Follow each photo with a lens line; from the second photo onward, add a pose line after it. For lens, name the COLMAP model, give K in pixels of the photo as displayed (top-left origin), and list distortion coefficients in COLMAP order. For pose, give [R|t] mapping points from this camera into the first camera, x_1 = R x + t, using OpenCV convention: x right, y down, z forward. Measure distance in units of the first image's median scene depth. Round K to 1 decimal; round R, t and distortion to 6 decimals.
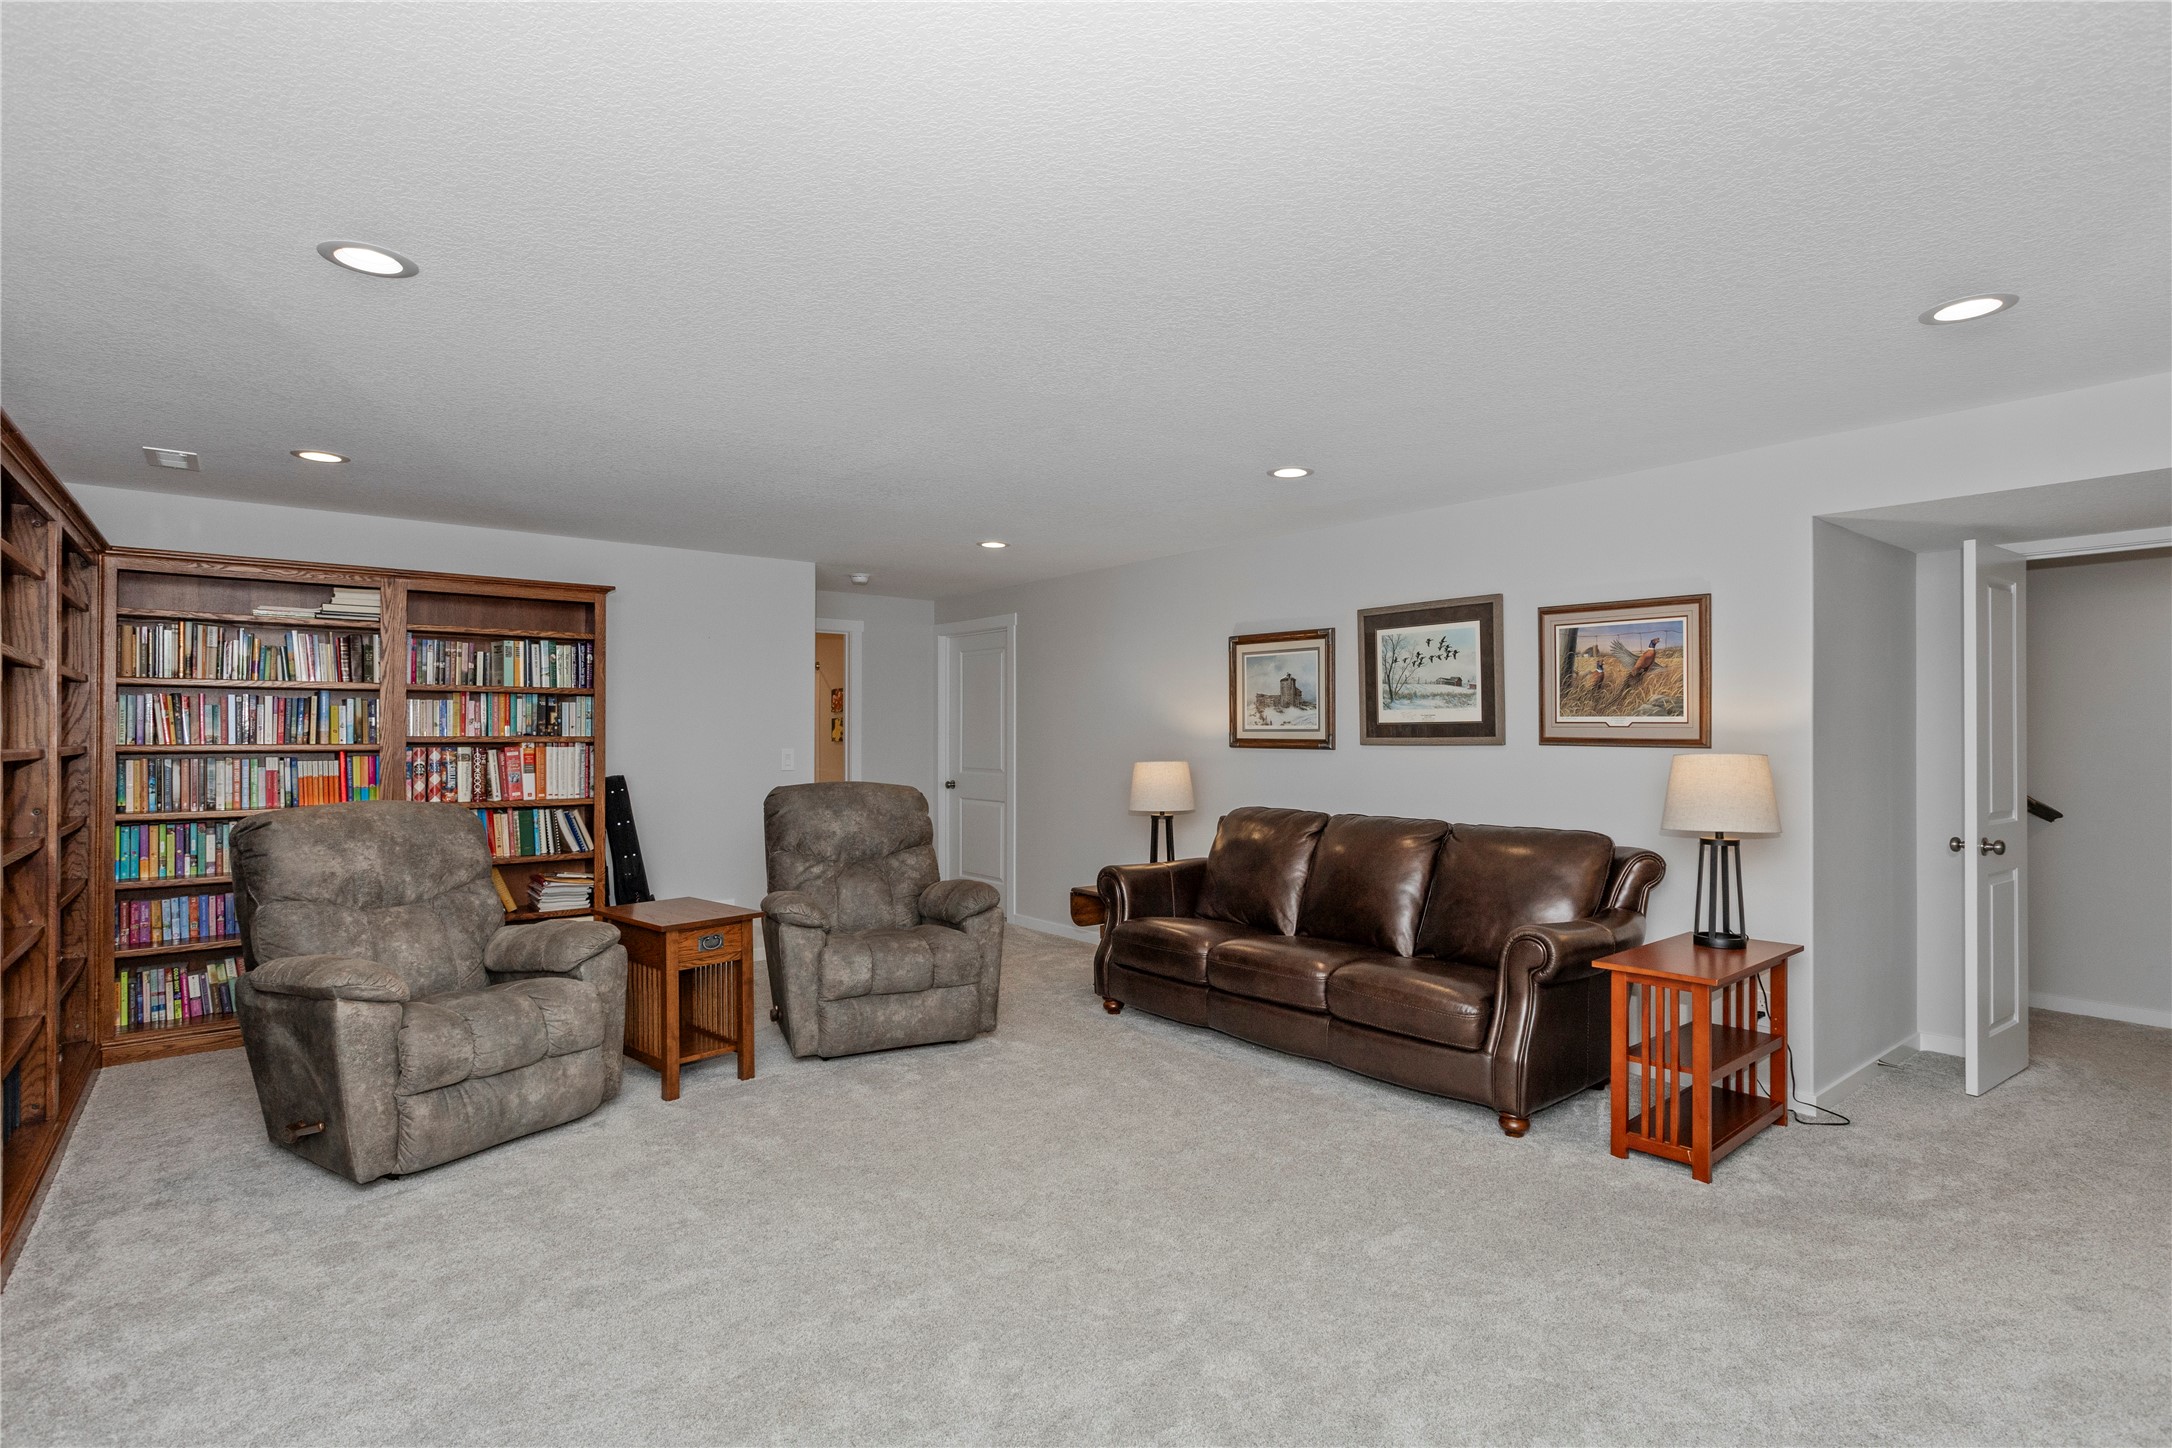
lens RADIAL K [[1046.9, 0, 1086.0], [0, 1046.9, 724.0], [0, 0, 1]] dist [-0.044784, 0.000111]
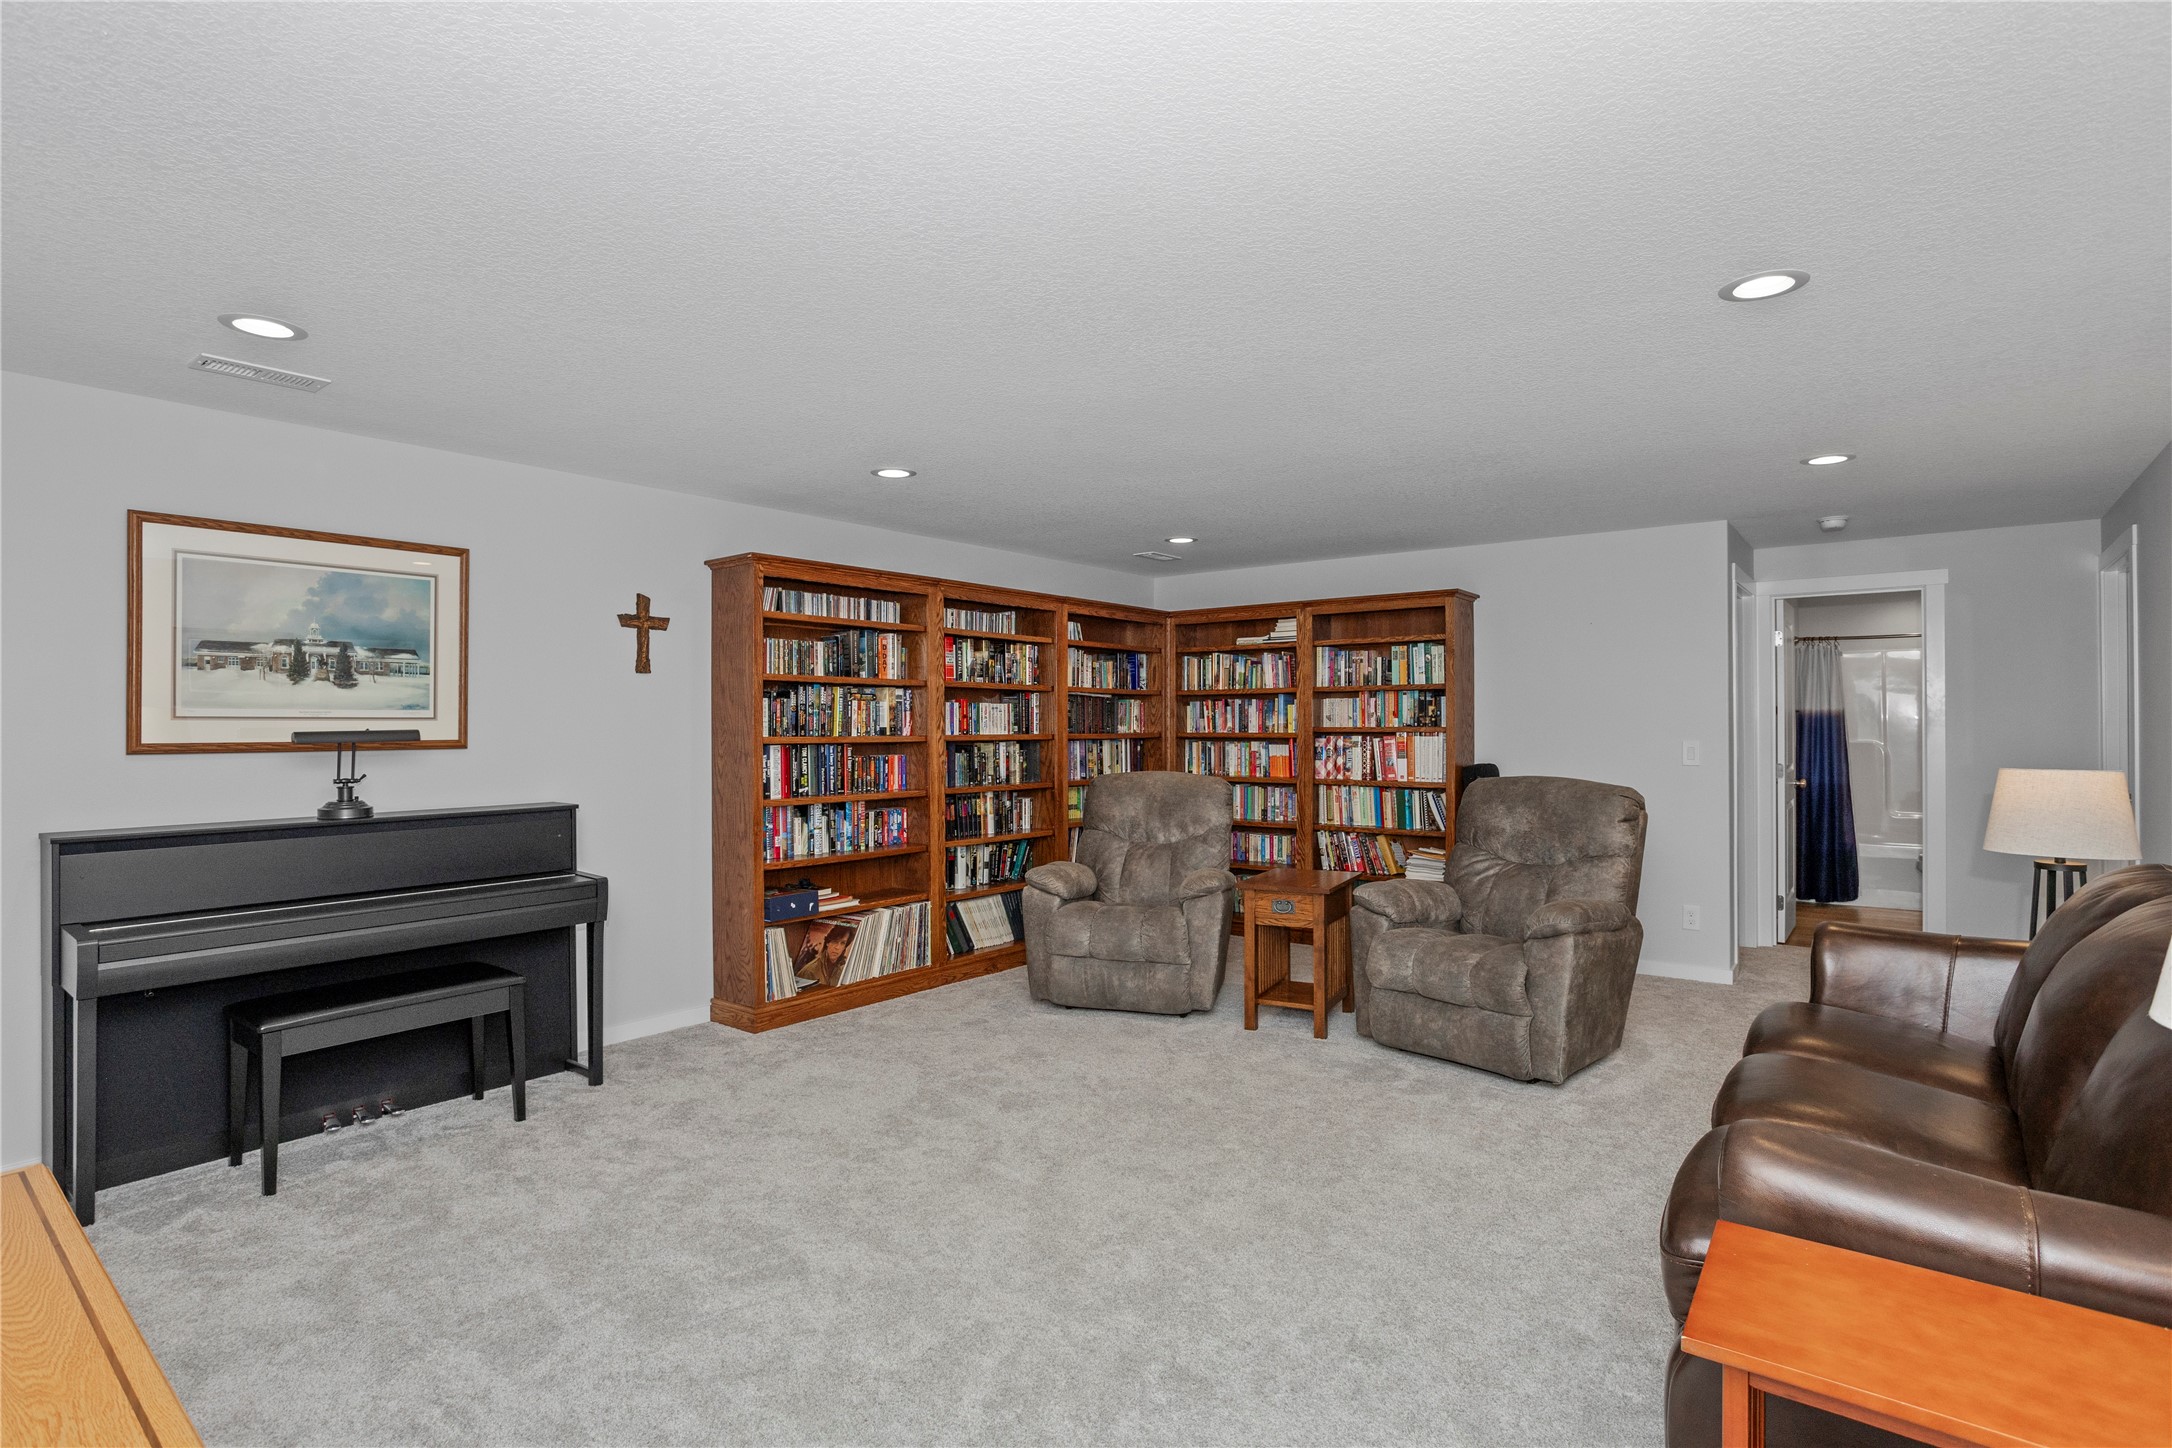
lens RADIAL K [[1034.0, 0, 1086.0], [0, 1034.0, 724.0], [0, 0, 1]] dist [-0.066151, 0.020751]
pose [[0.245391, -0.001298, -0.969423, 0.511644], [0.010535, 0.999944, 0.001328, 0.003478], [0.969367, -0.010539, 0.245391, 0.376453]]
